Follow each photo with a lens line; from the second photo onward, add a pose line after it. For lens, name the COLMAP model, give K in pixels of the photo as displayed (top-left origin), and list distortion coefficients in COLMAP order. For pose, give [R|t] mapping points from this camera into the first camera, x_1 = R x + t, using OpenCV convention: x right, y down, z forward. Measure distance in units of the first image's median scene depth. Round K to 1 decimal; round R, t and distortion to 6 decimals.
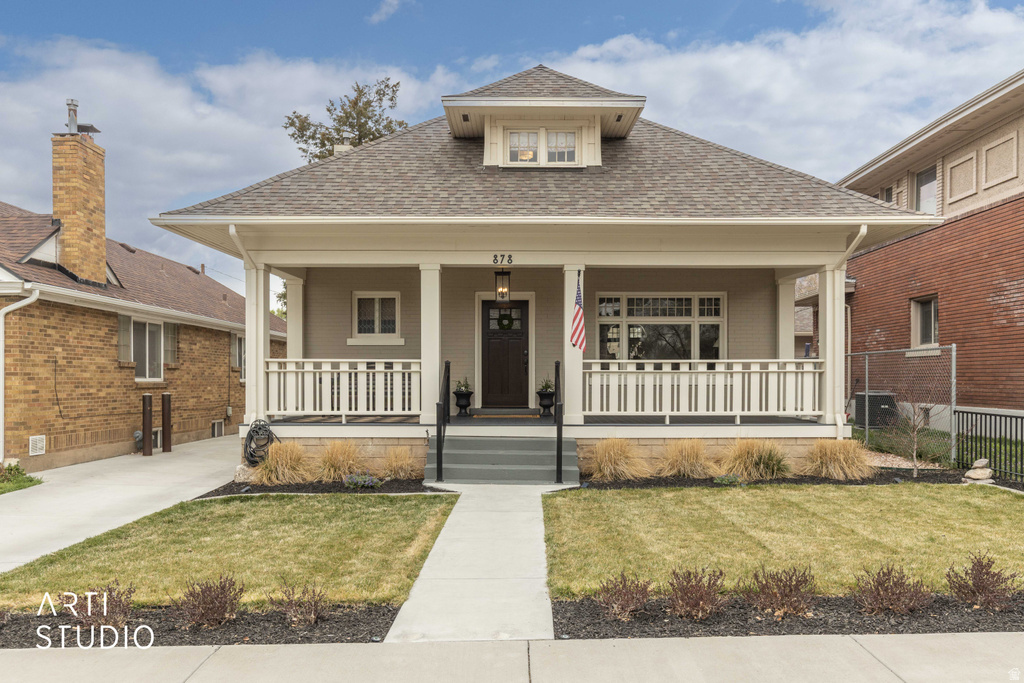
lens RADIAL K [[815.4, 0, 514.1], [0, 815.4, 382.2], [0, 0, 1]] dist [0.005942, 0.002914]
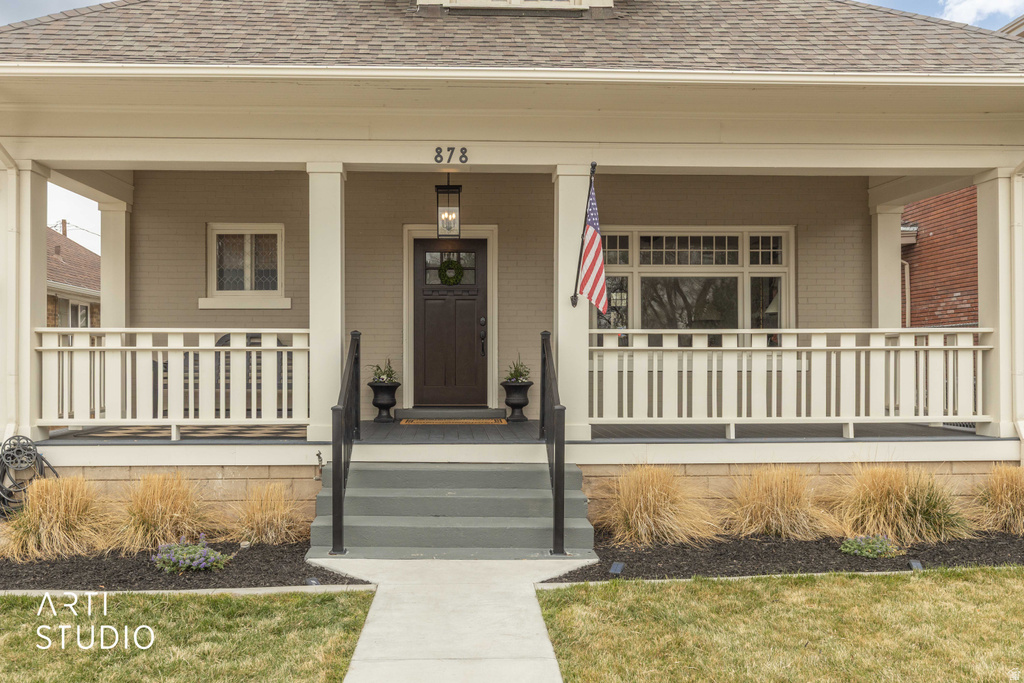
lens RADIAL K [[877.0, 0, 480.5], [0, 877.0, 361.4], [0, 0, 1]] dist [-0.003744, -0.004287]
pose [[0.999162, -0.001676, 0.040893, -0.018557], [0.001795, 0.999994, -0.002876, -0.002808], [-0.040888, 0.002947, 0.999159, 0.374036]]
